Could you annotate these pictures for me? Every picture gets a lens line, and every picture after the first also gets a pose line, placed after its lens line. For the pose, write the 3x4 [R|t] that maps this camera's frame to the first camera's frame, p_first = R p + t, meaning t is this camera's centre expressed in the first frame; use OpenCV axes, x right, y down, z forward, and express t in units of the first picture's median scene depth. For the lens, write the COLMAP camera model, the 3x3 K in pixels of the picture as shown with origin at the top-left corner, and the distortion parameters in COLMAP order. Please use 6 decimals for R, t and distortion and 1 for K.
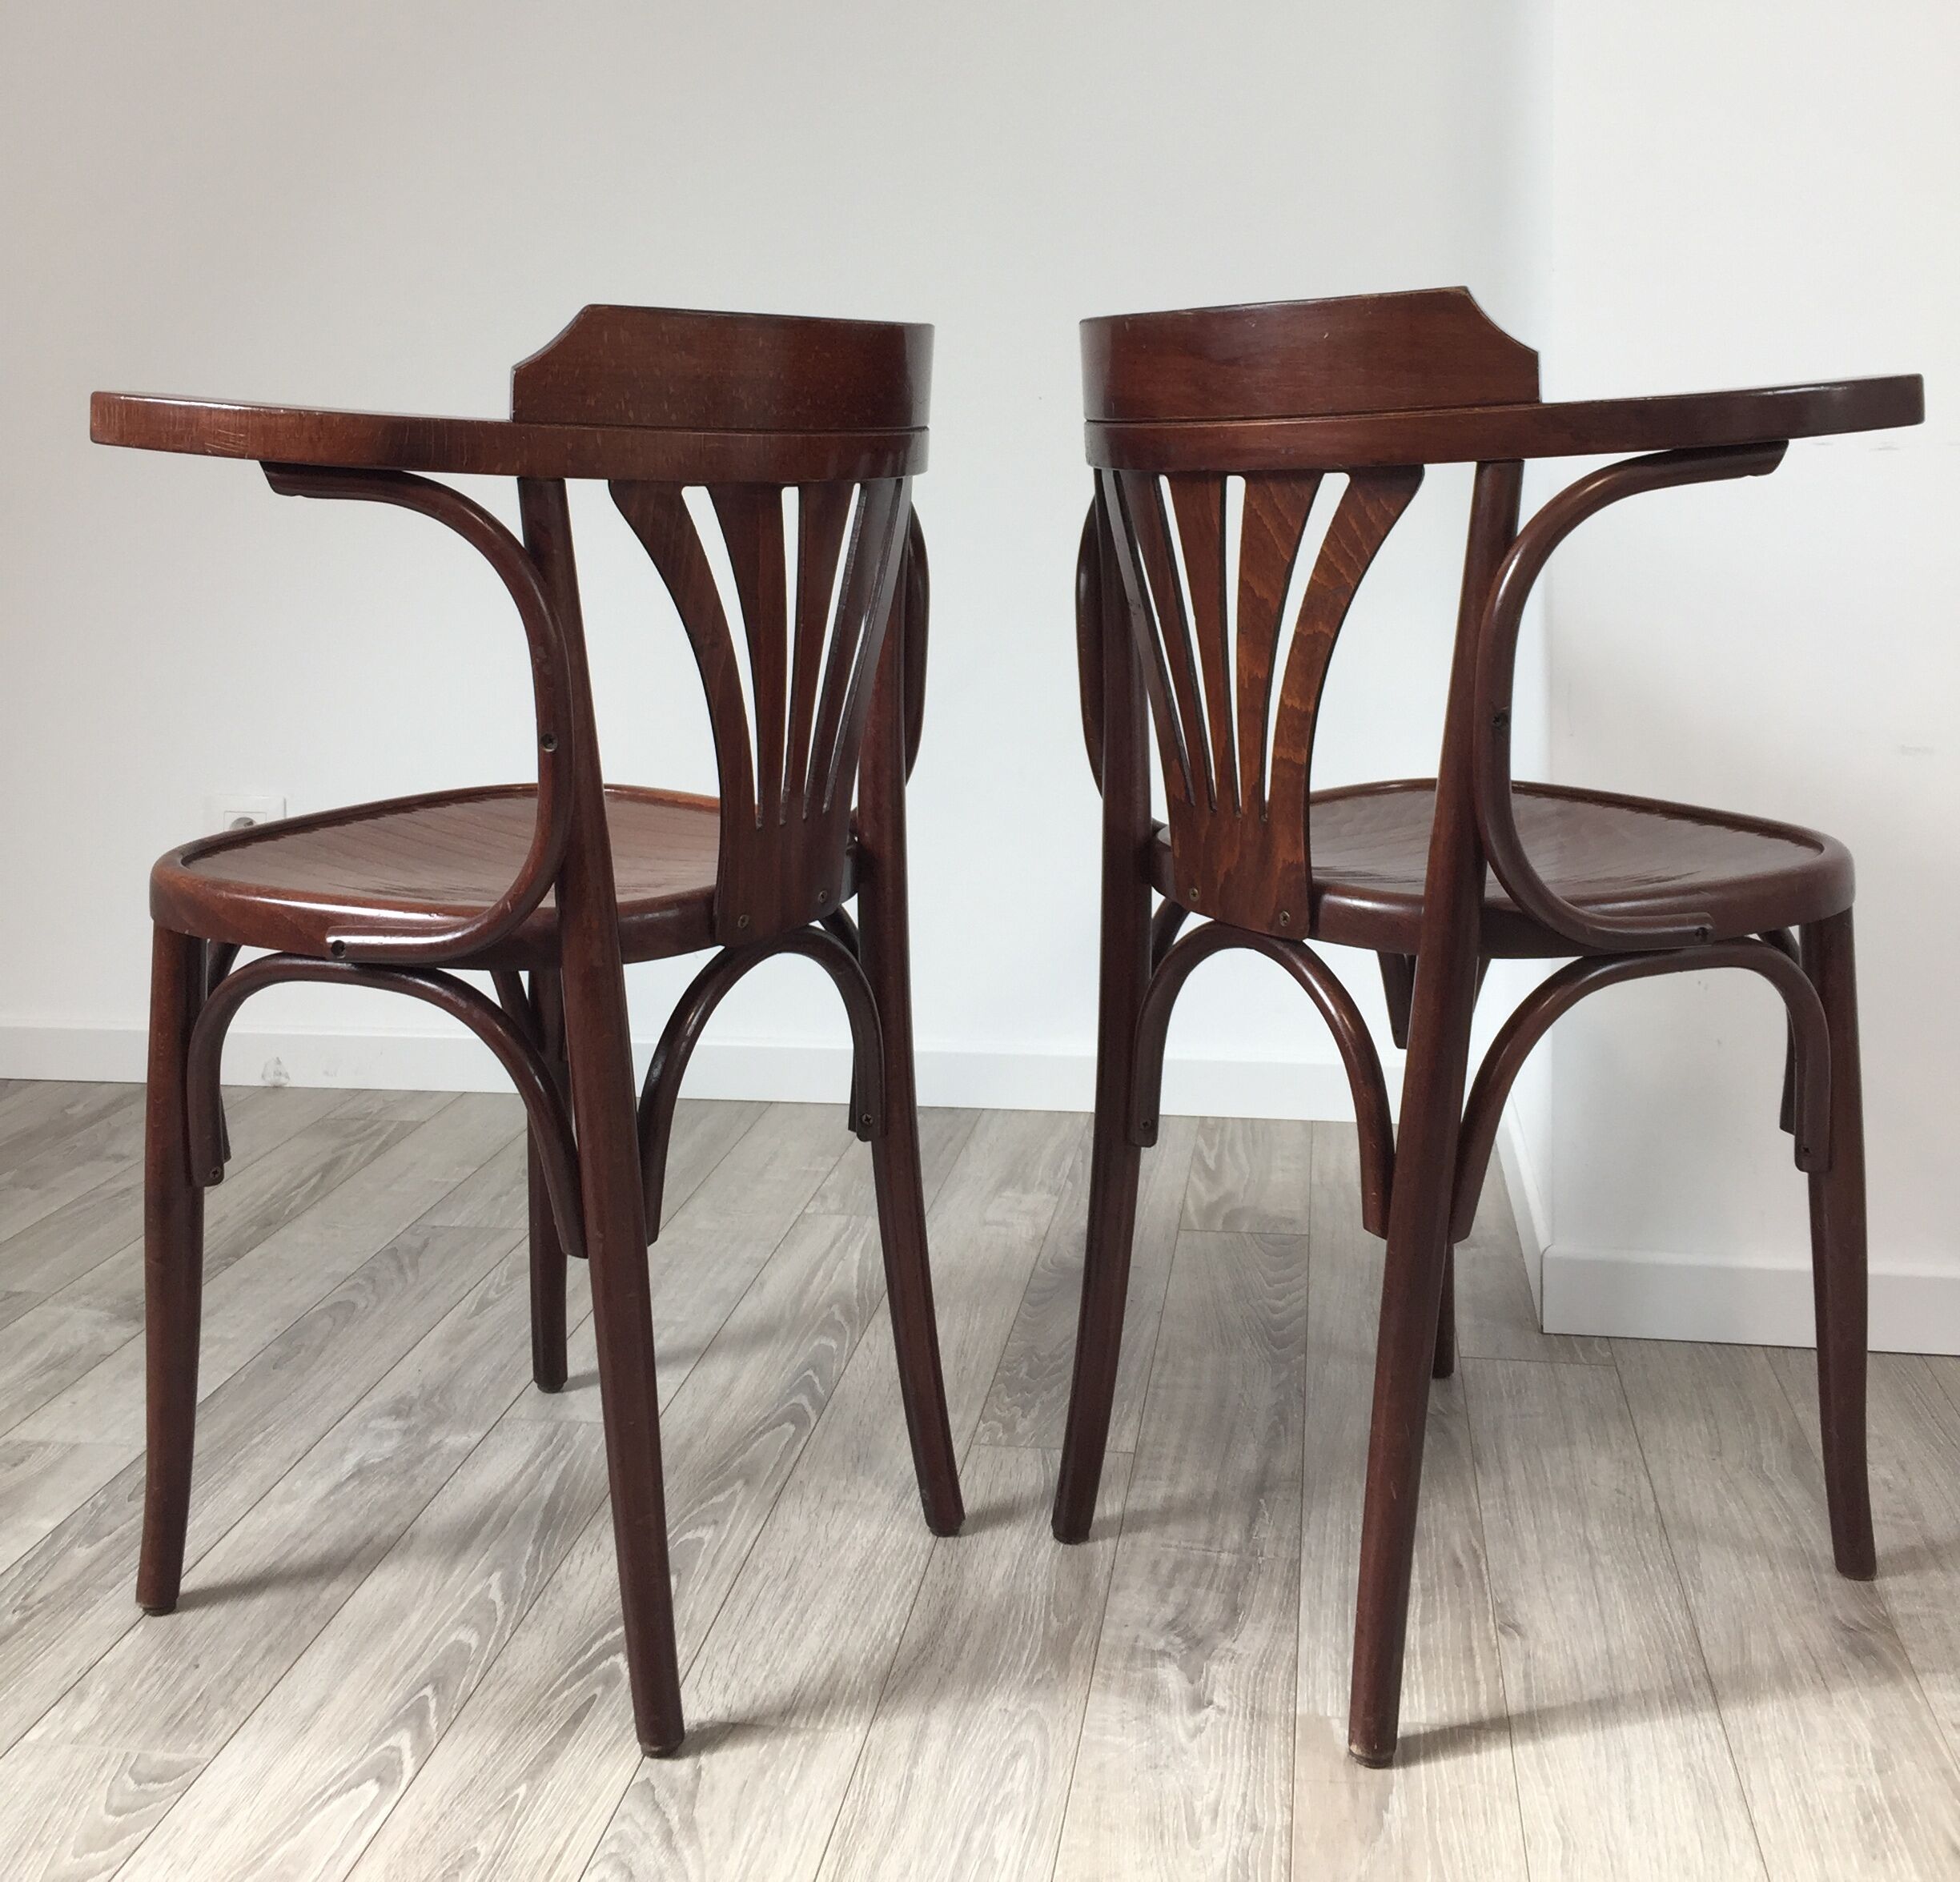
lens RADIAL K [[2242.3, 0, 1003.3], [0, 2242.3, 743.8], [0, 0, 1]] dist [0.120142, -0.233946]
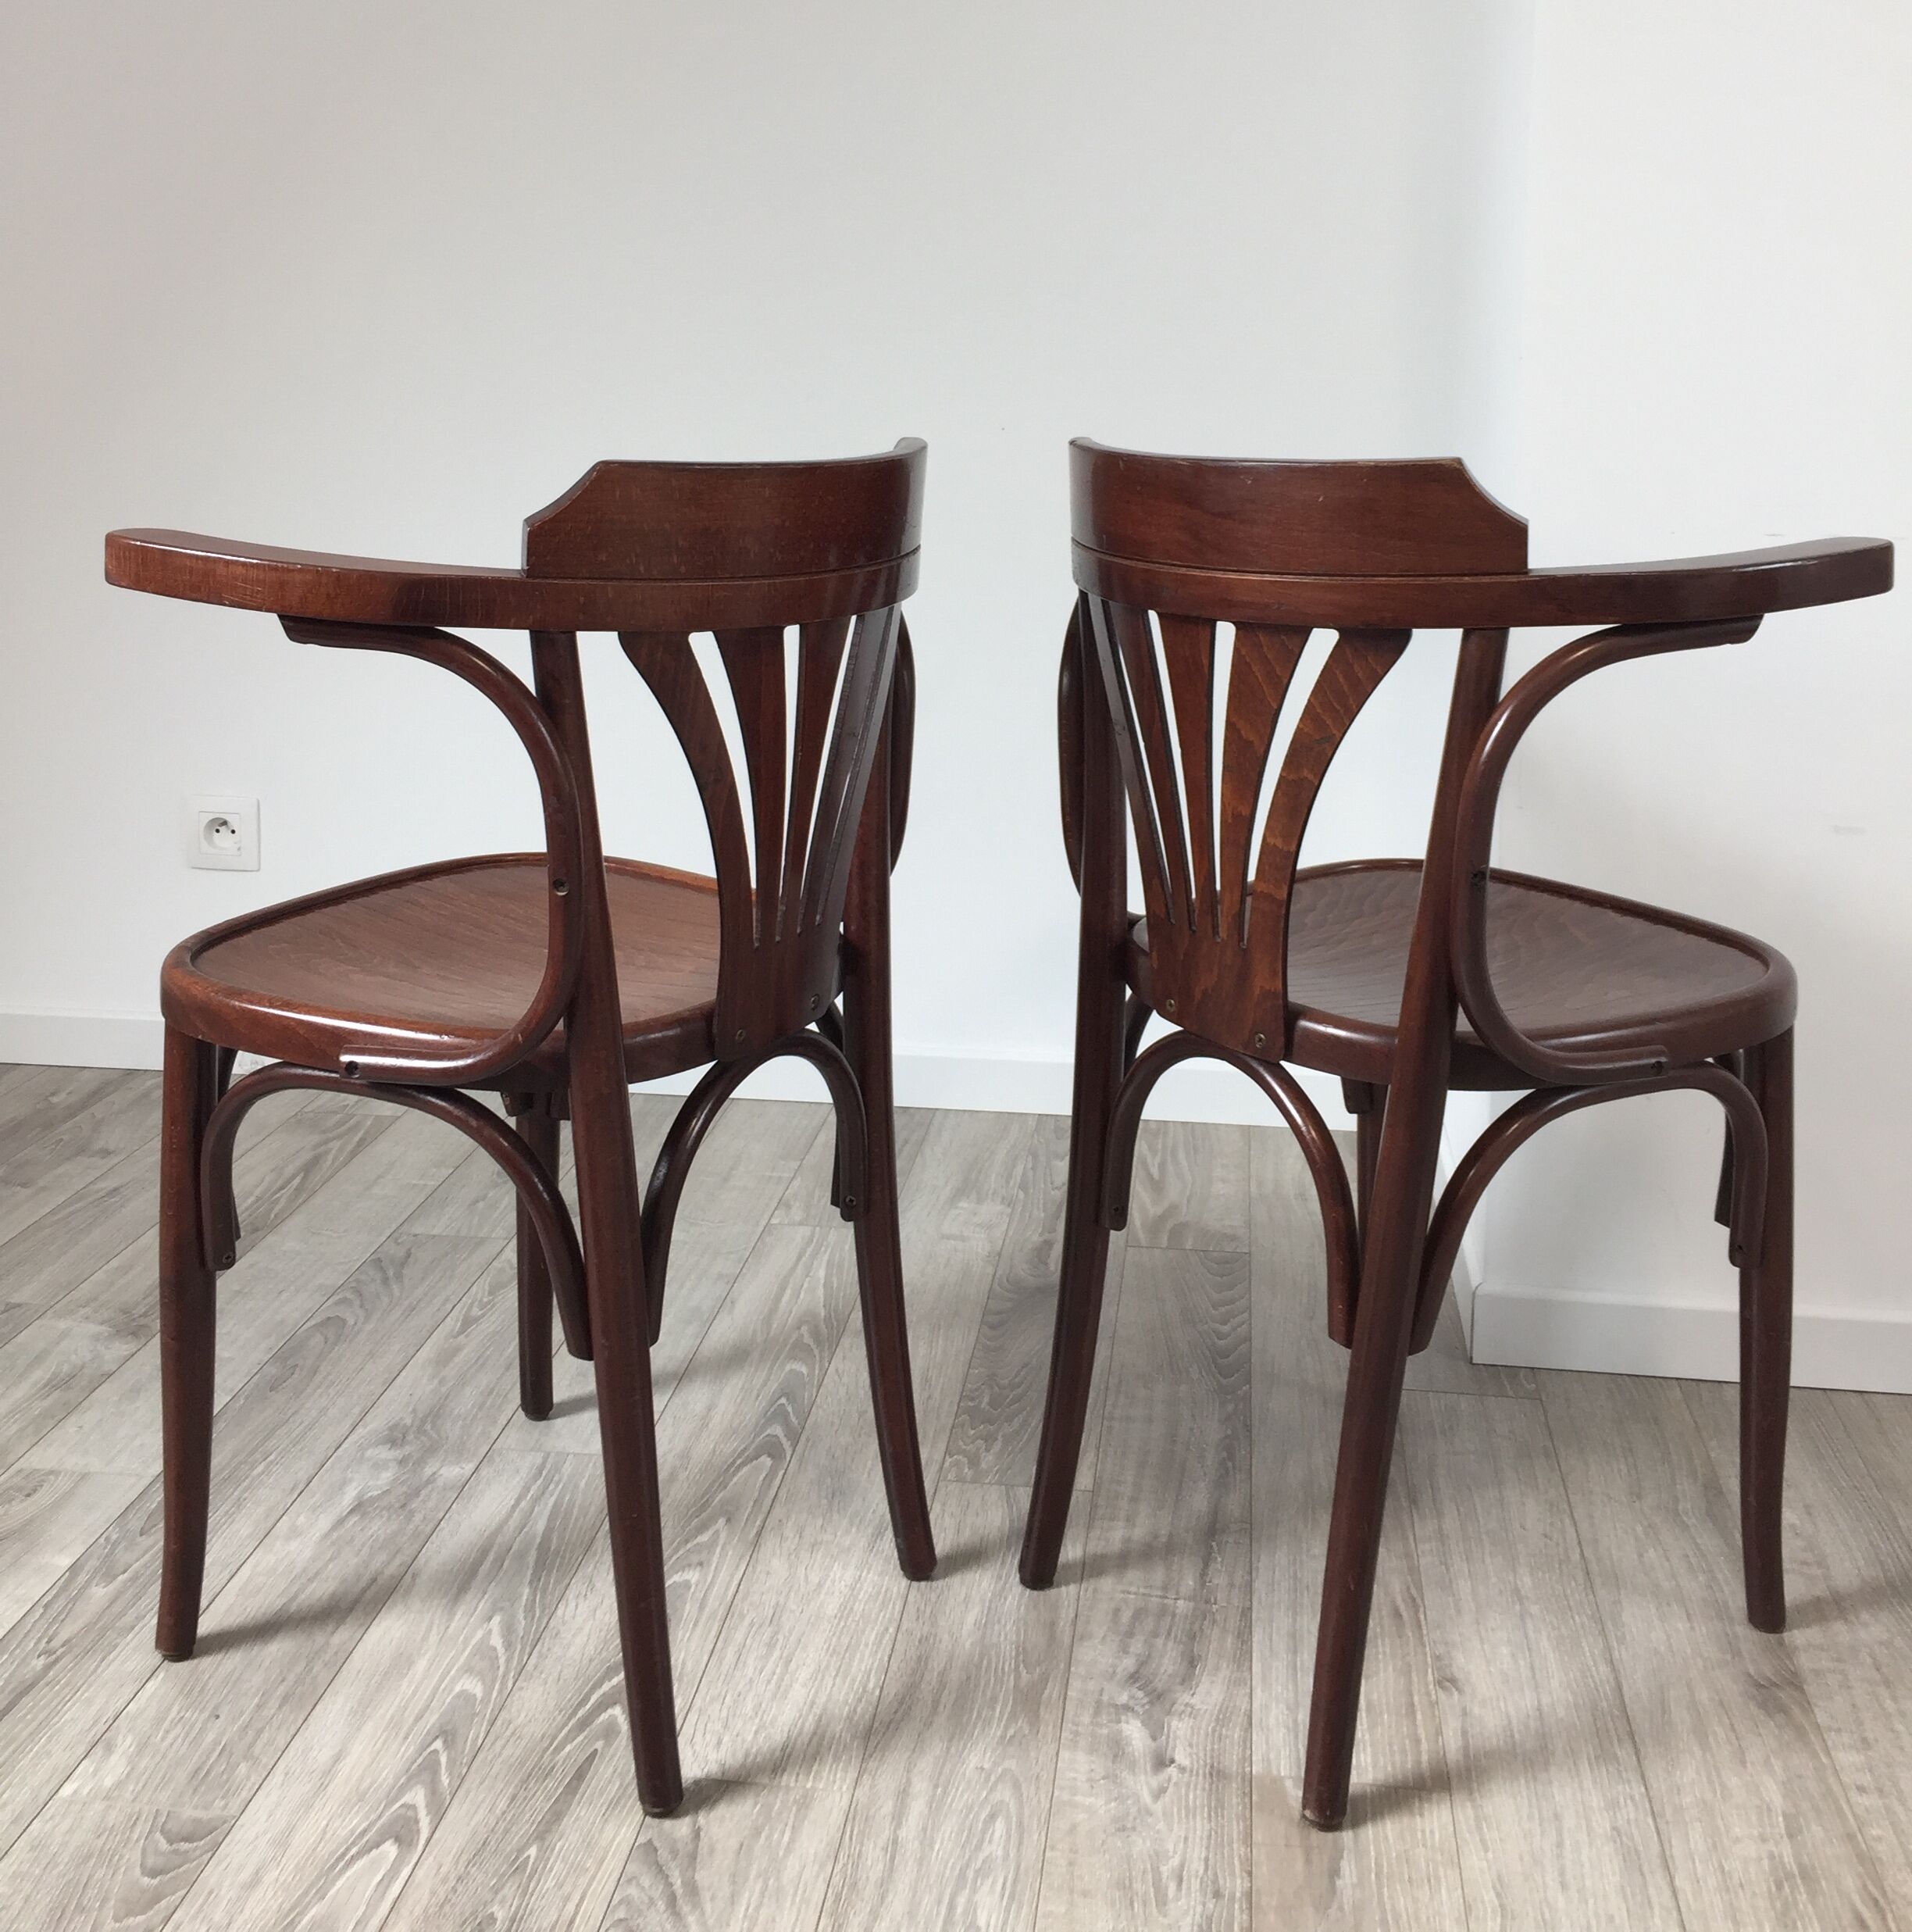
lens RADIAL K [[2168.5, 0, 975.1], [0, 2168.5, 819.4], [0, 0, 1]] dist [0.119860, -0.234268]
pose [[0.999593, 0.013341, 0.025199, -0.032248], [-0.015382, 0.996462, 0.082622, -0.100023], [-0.024007, -0.082976, 0.996262, 0.004252]]
